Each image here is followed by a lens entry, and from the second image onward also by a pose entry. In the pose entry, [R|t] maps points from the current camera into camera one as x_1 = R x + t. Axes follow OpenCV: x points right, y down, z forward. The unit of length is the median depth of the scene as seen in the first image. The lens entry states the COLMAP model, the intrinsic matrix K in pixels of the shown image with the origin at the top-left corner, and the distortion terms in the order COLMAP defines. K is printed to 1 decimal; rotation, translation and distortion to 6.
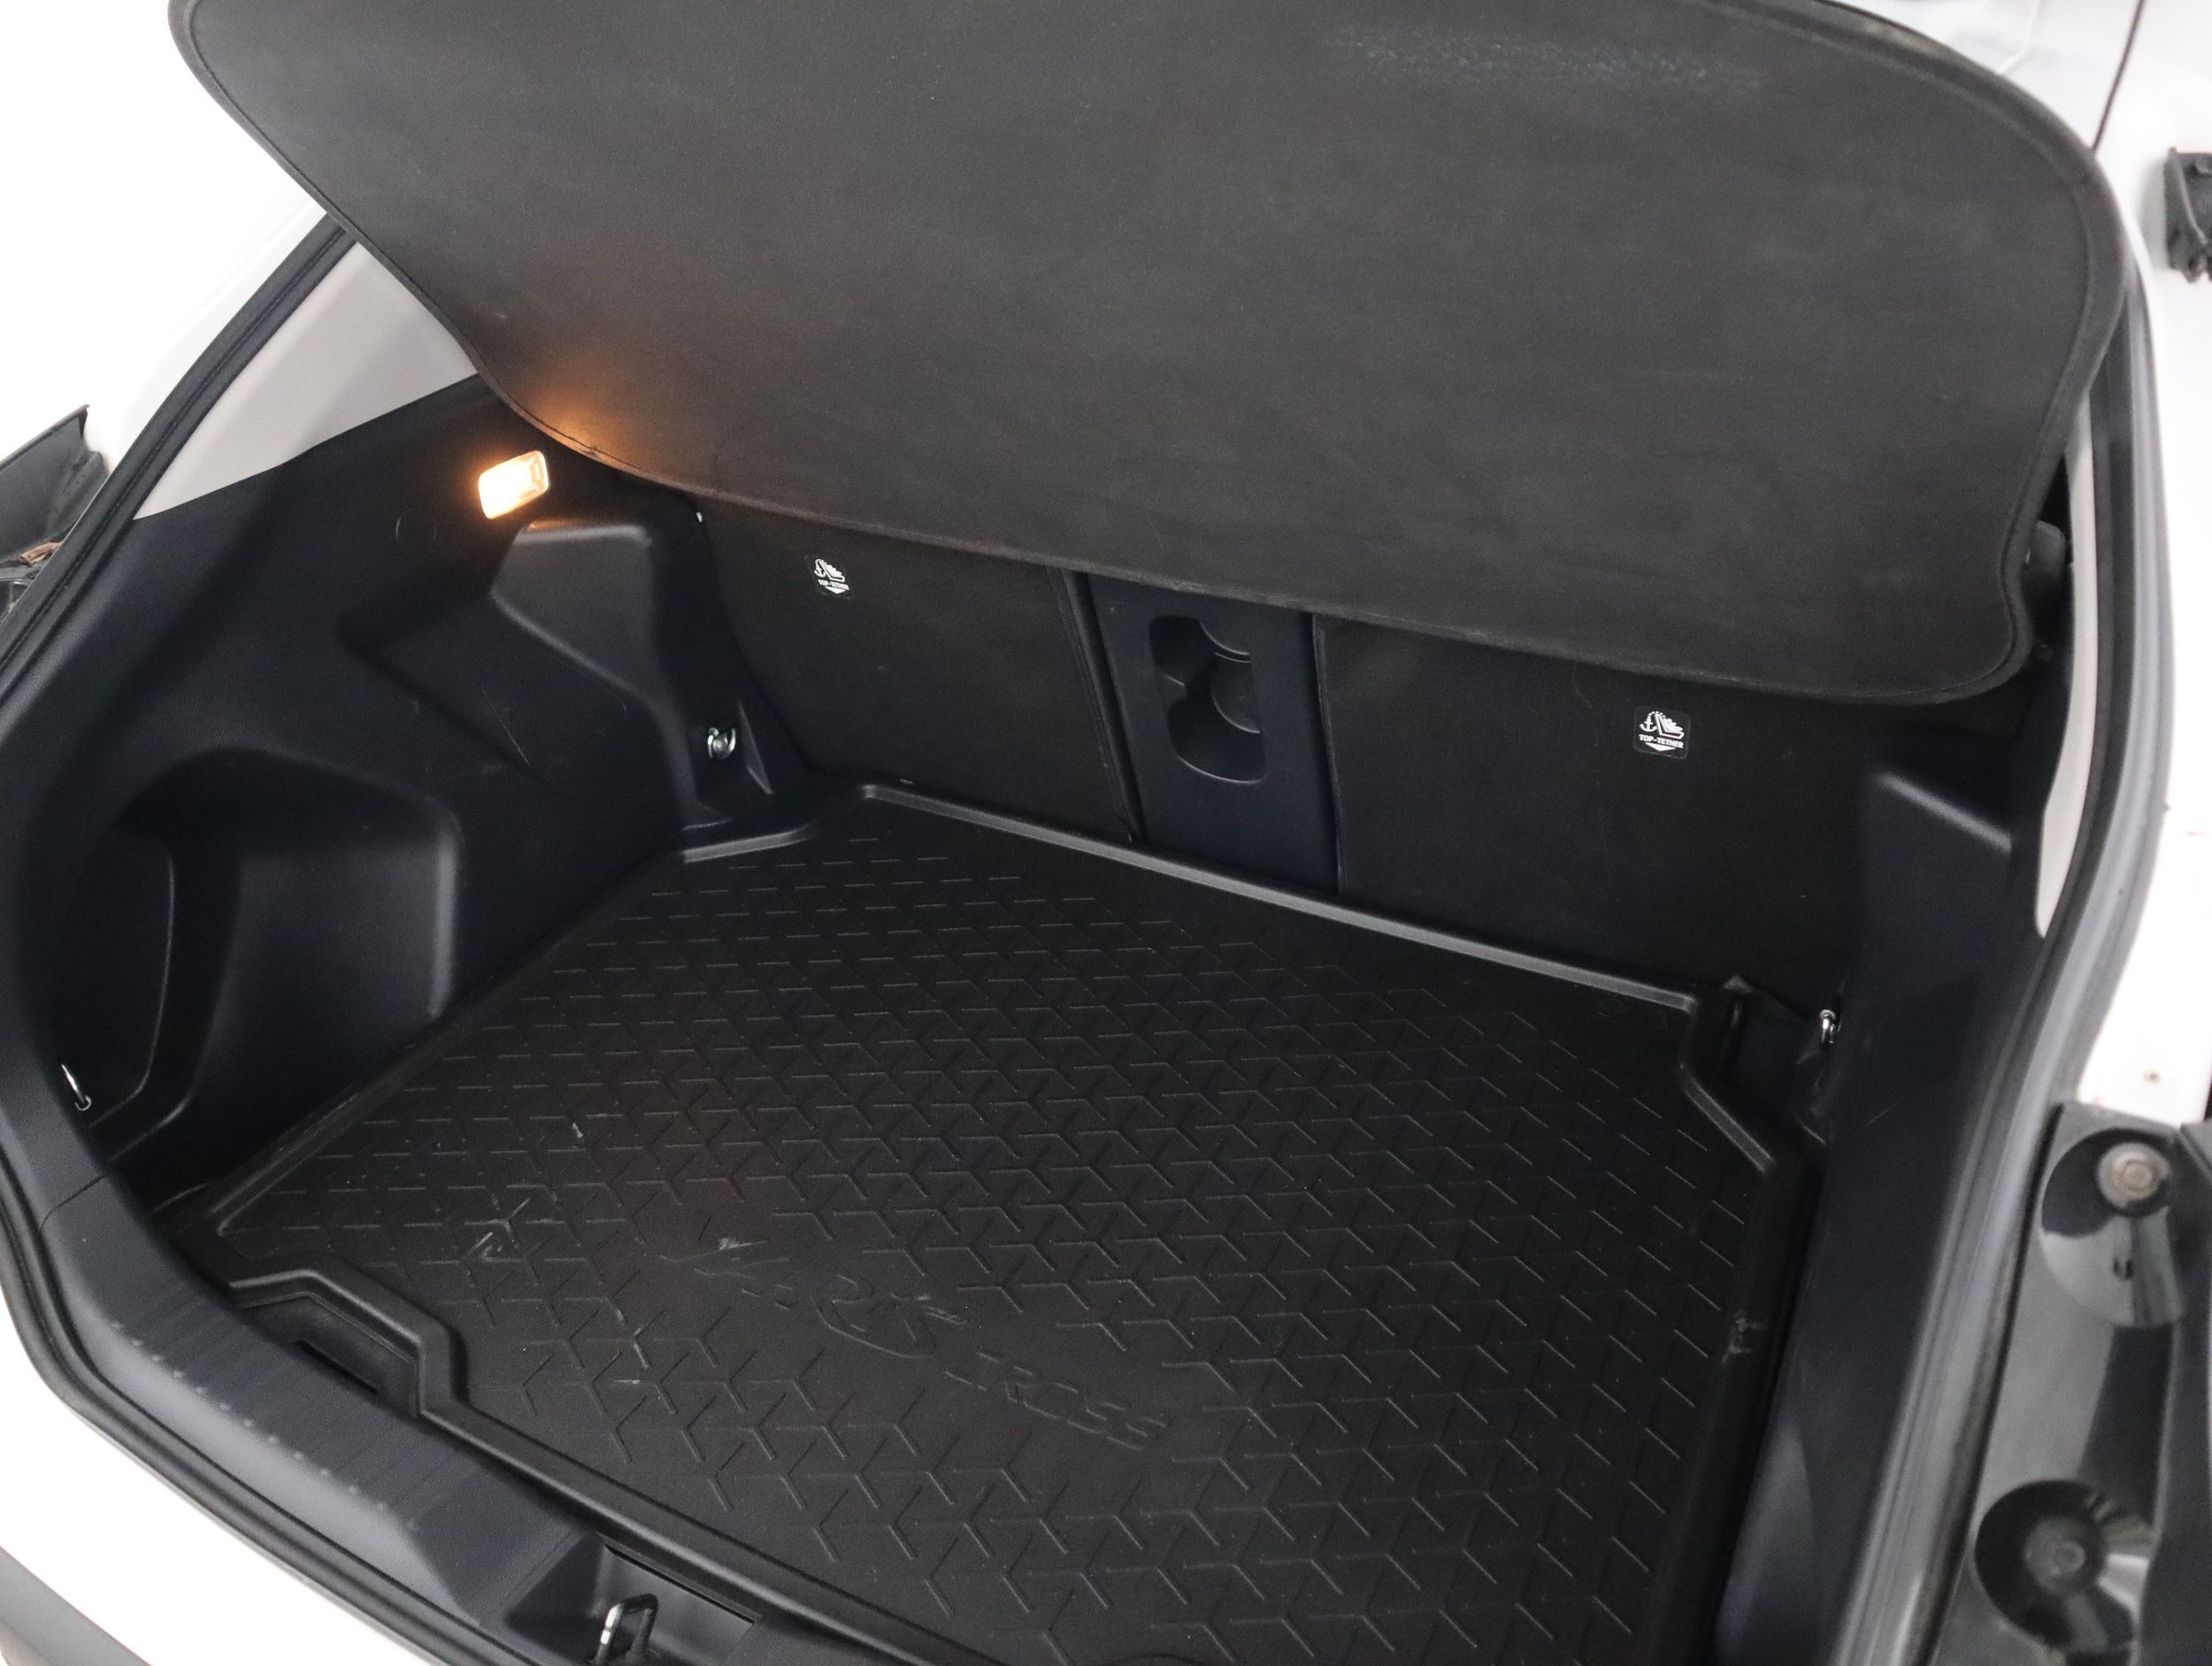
lens RADIAL K [[1757.3, 0, 1106.0], [0, 1757.3, 833.0], [0, 0, 1]] dist [-0.116072, 0.102756]
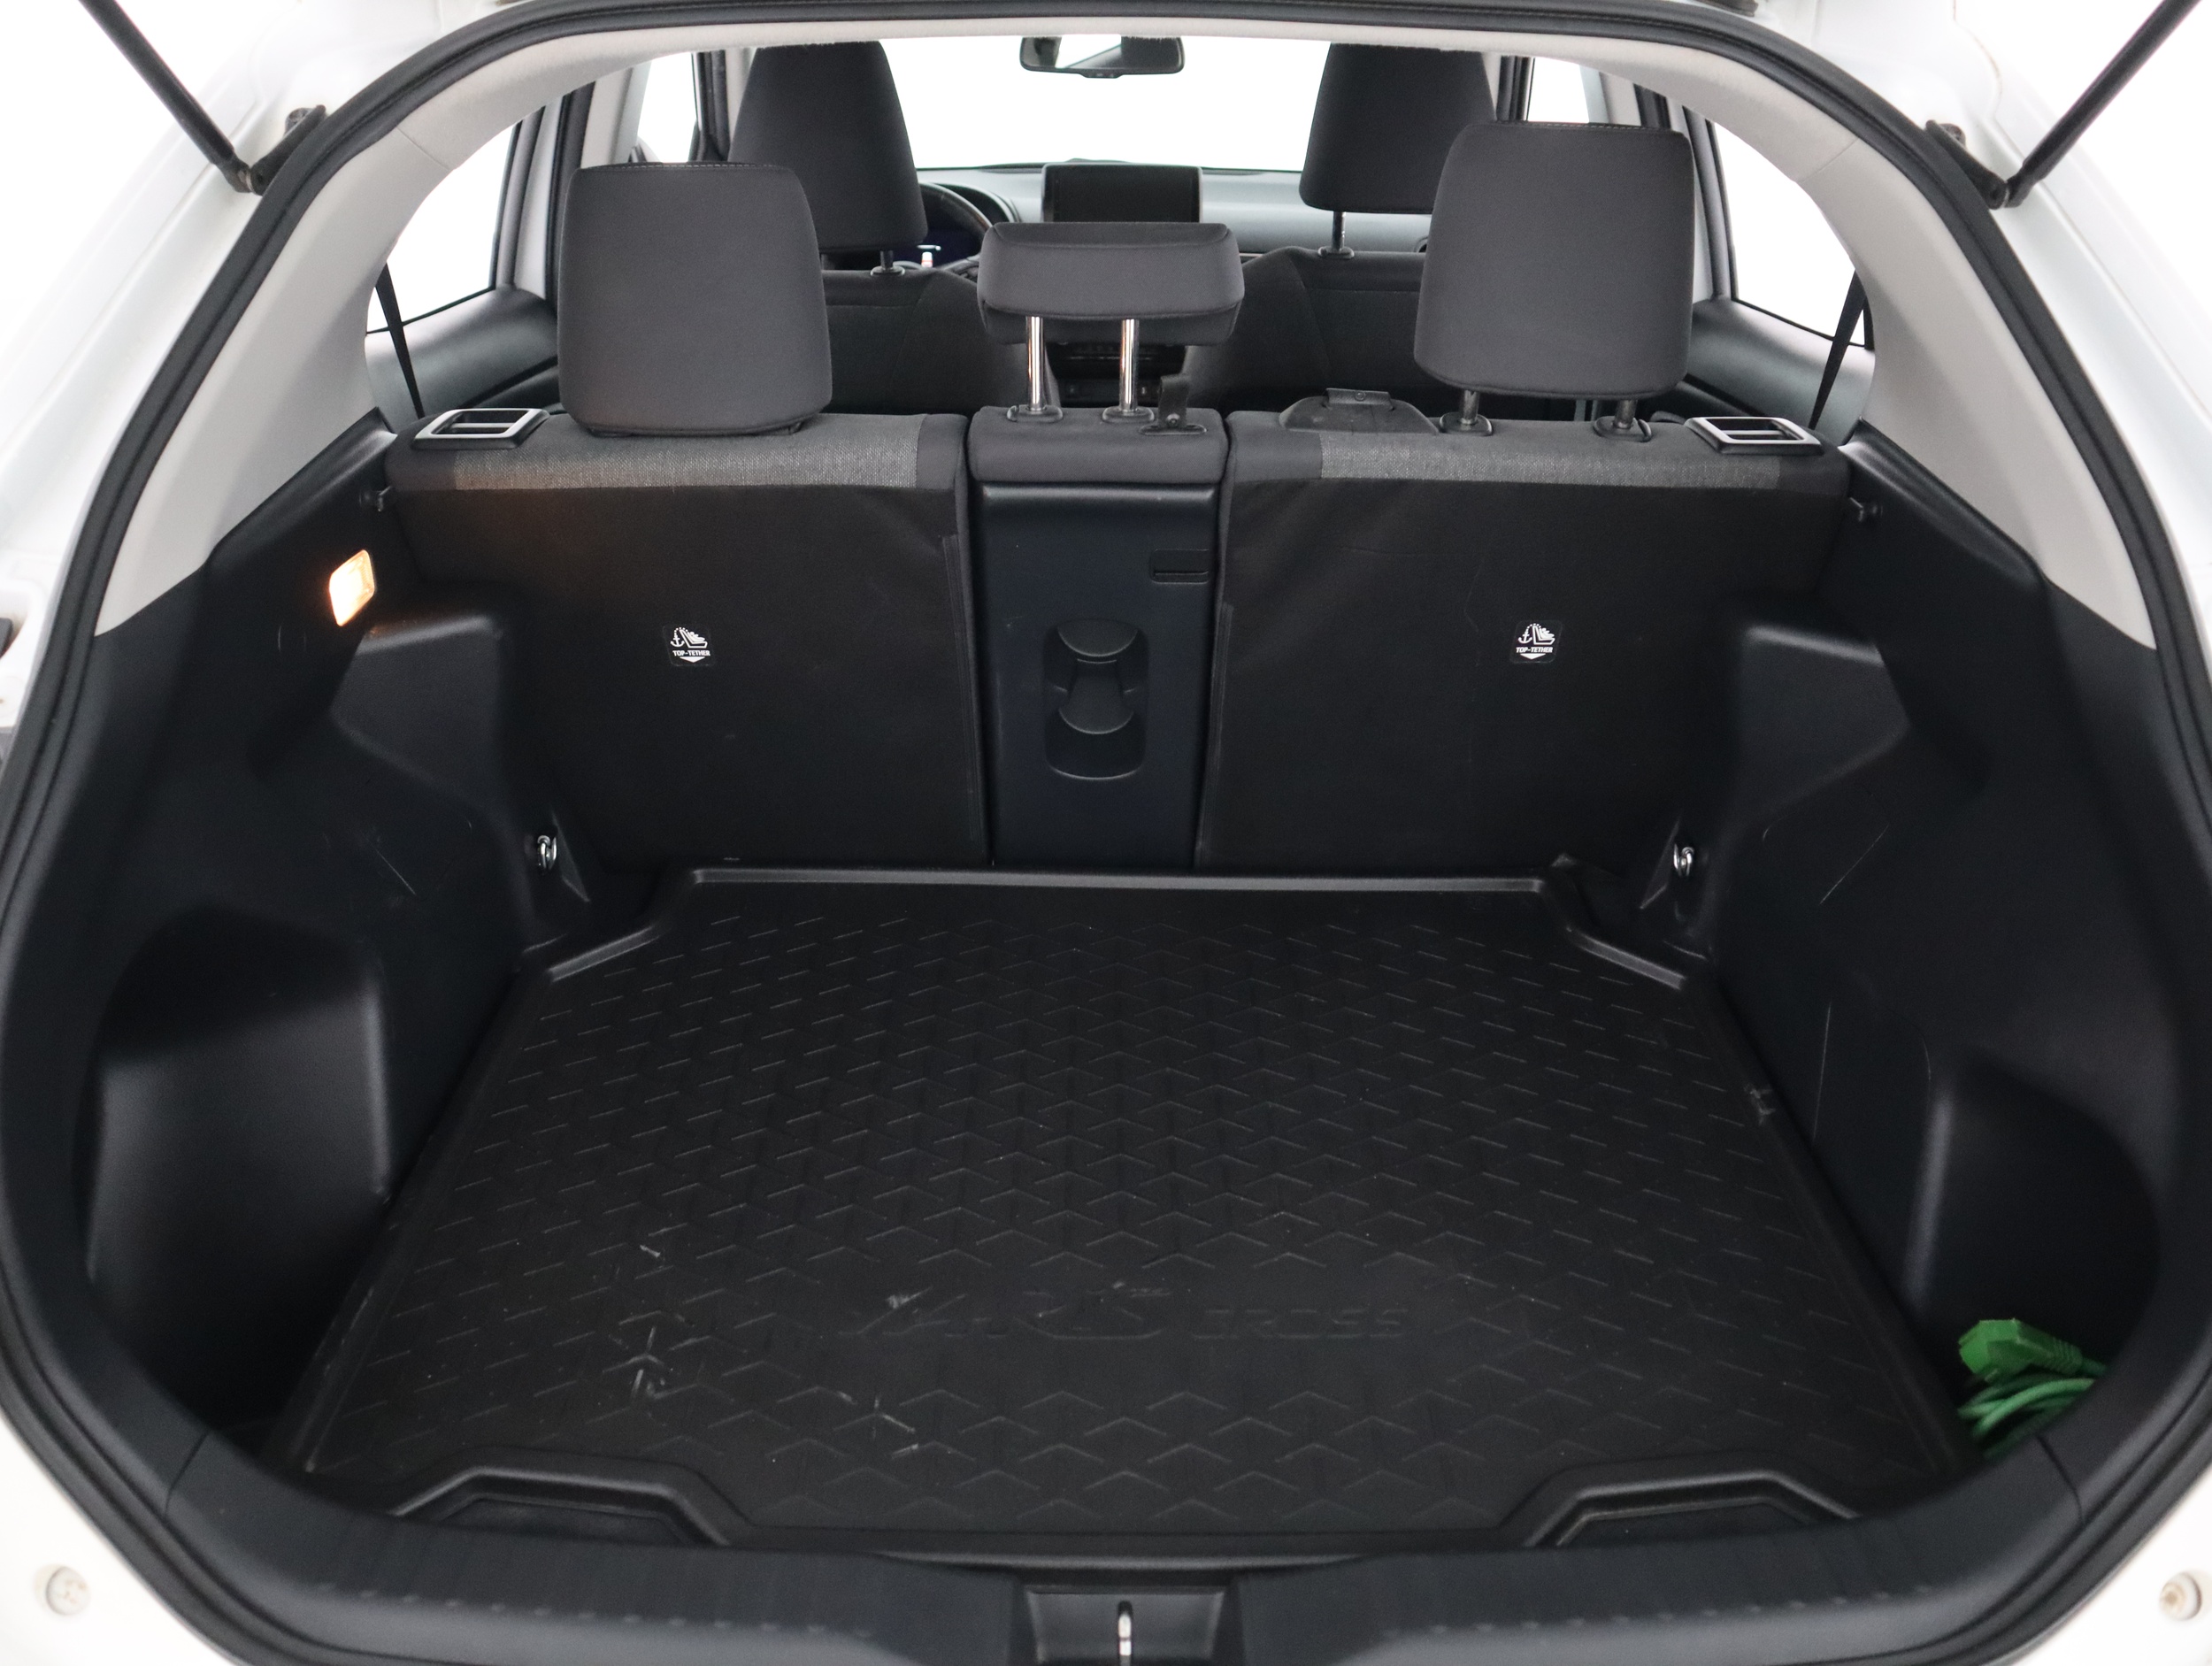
lens RADIAL K [[1757.3, 0, 1106.0], [0, 1757.3, 833.0], [0, 0, 1]] dist [-0.116072, 0.102756]
pose [[0.889002, -0.189490, 0.416856, -0.480919], [0.217284, 0.975908, -0.019768, 0.030176], [-0.403067, 0.108150, 0.908758, 0.057534]]
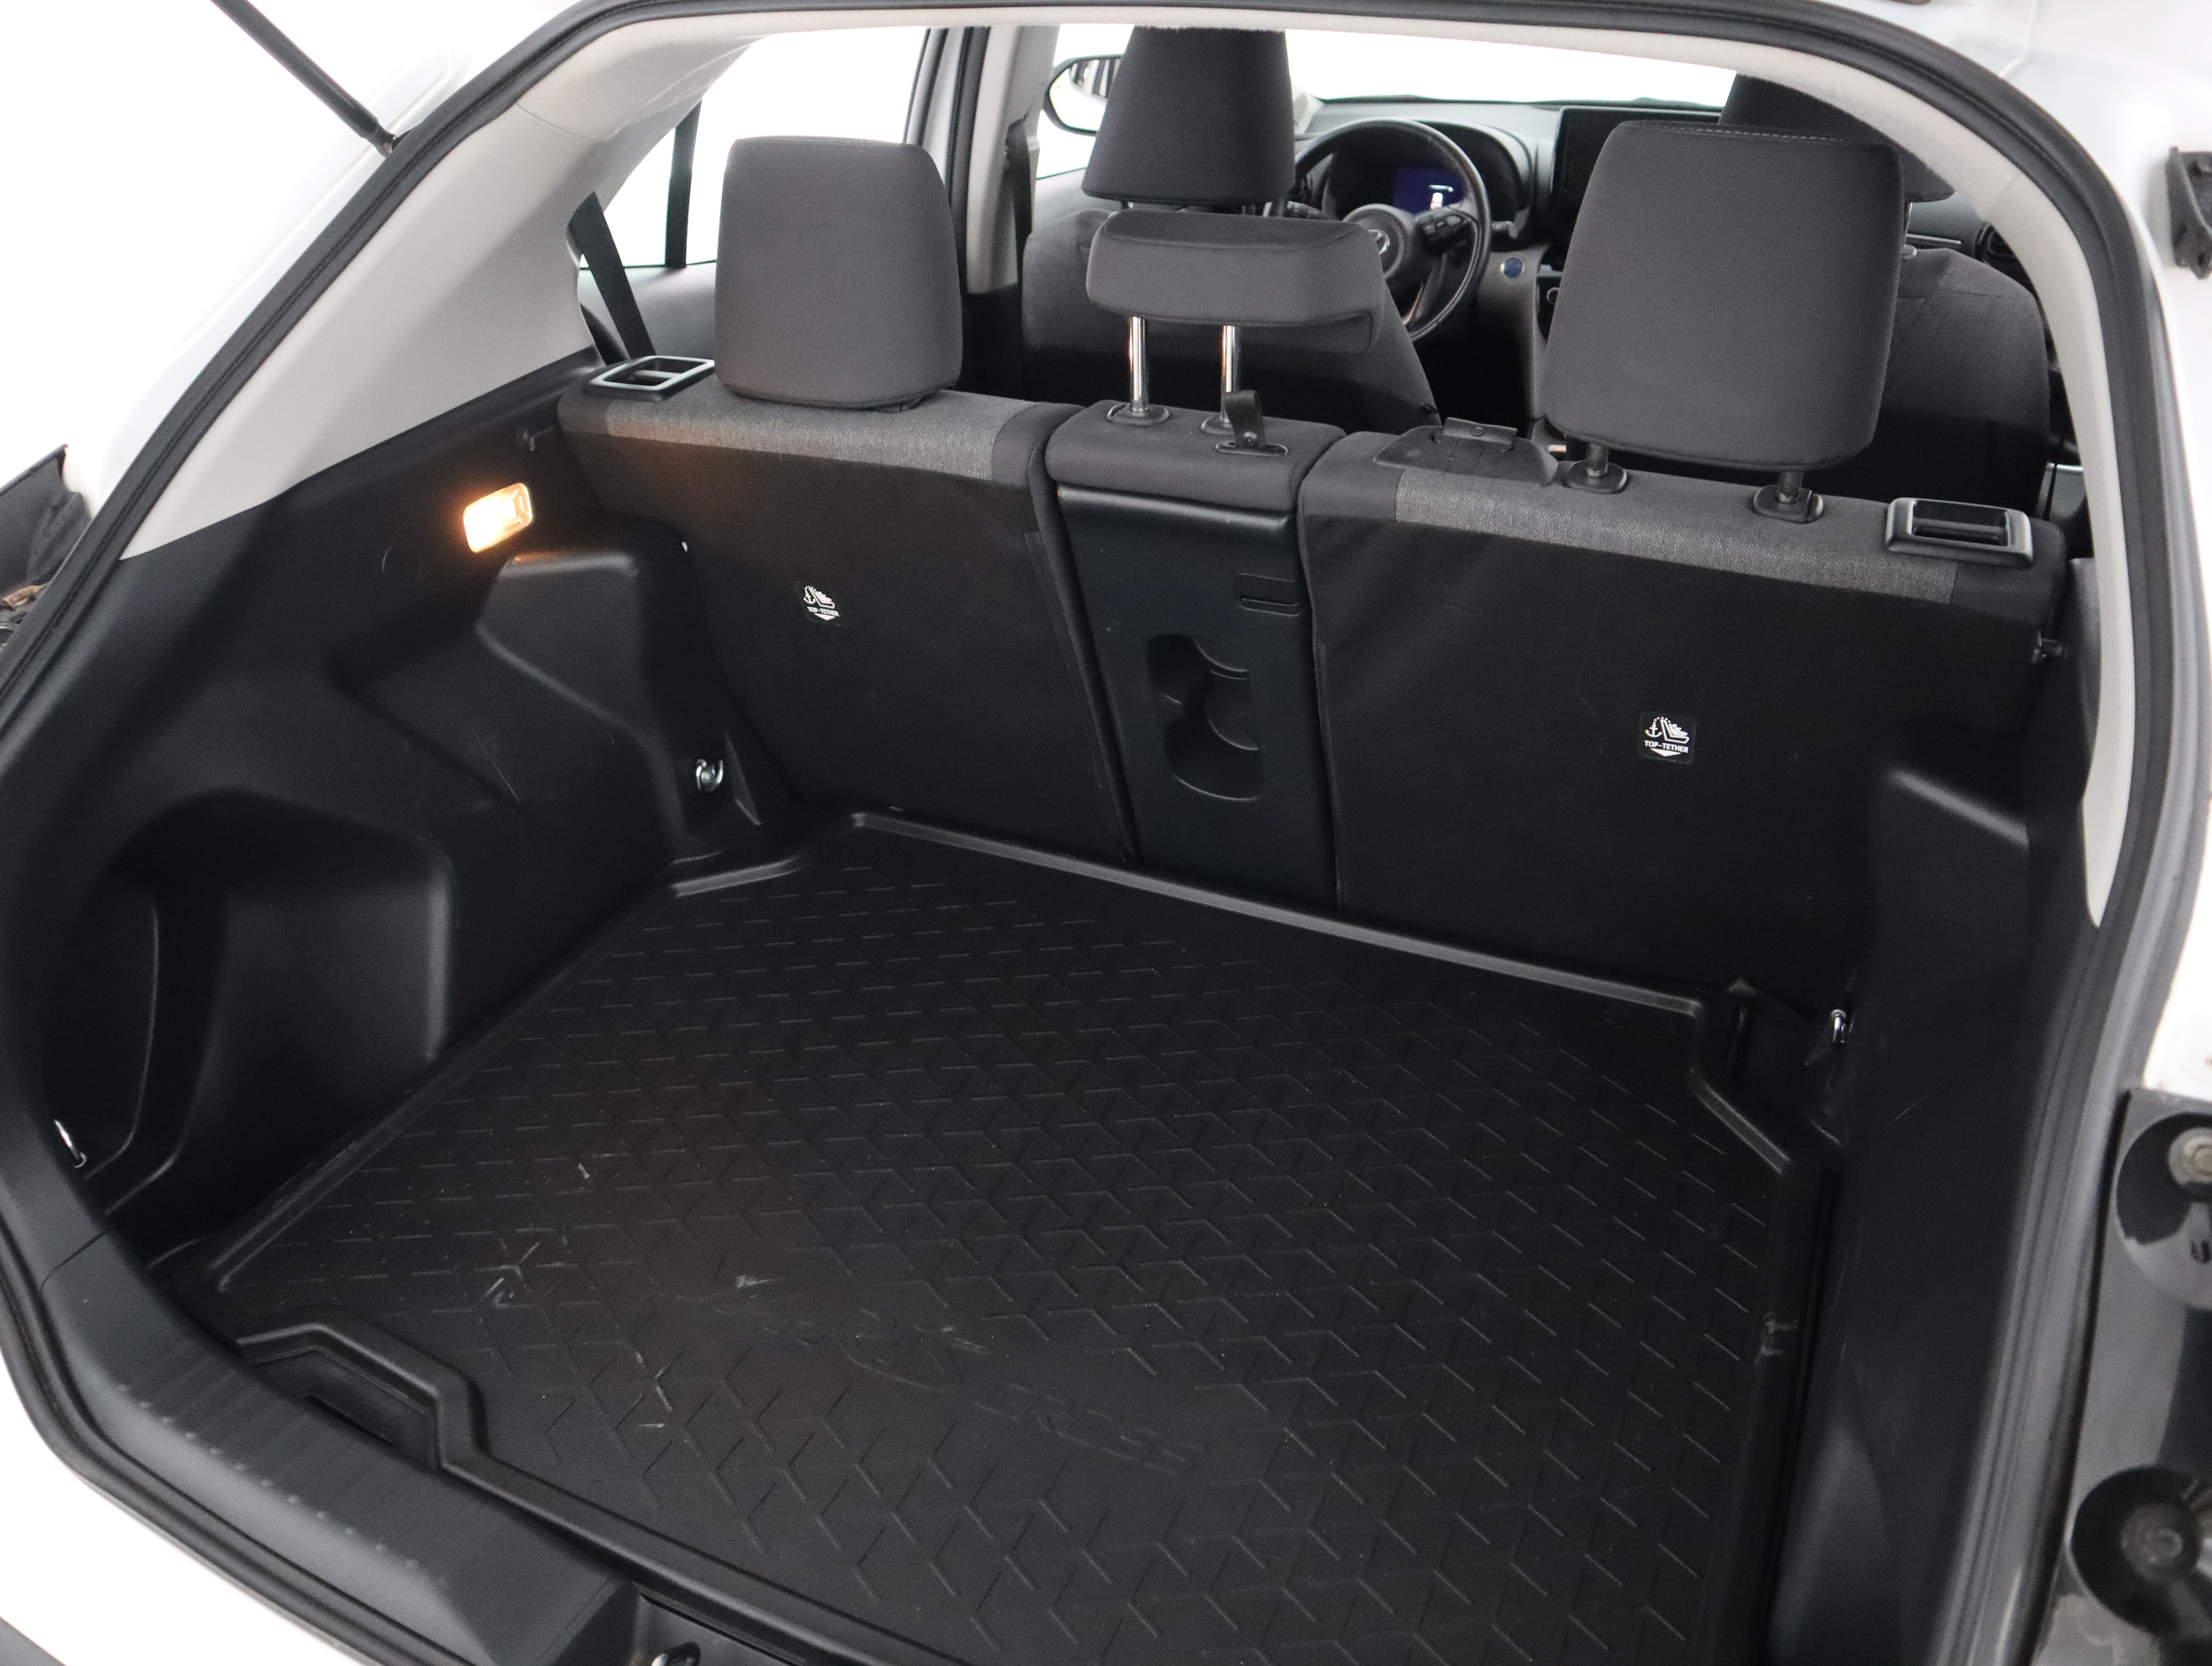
lens RADIAL K [[1757.3, 0, 1106.0], [0, 1757.3, 833.0], [0, 0, 1]] dist [-0.116072, 0.102756]
pose [[0.999123, -0.027644, 0.031434, -0.039030], [0.028089, 0.999510, -0.013808, 0.002021], [-0.031037, 0.014679, 0.999410, 0.007537]]
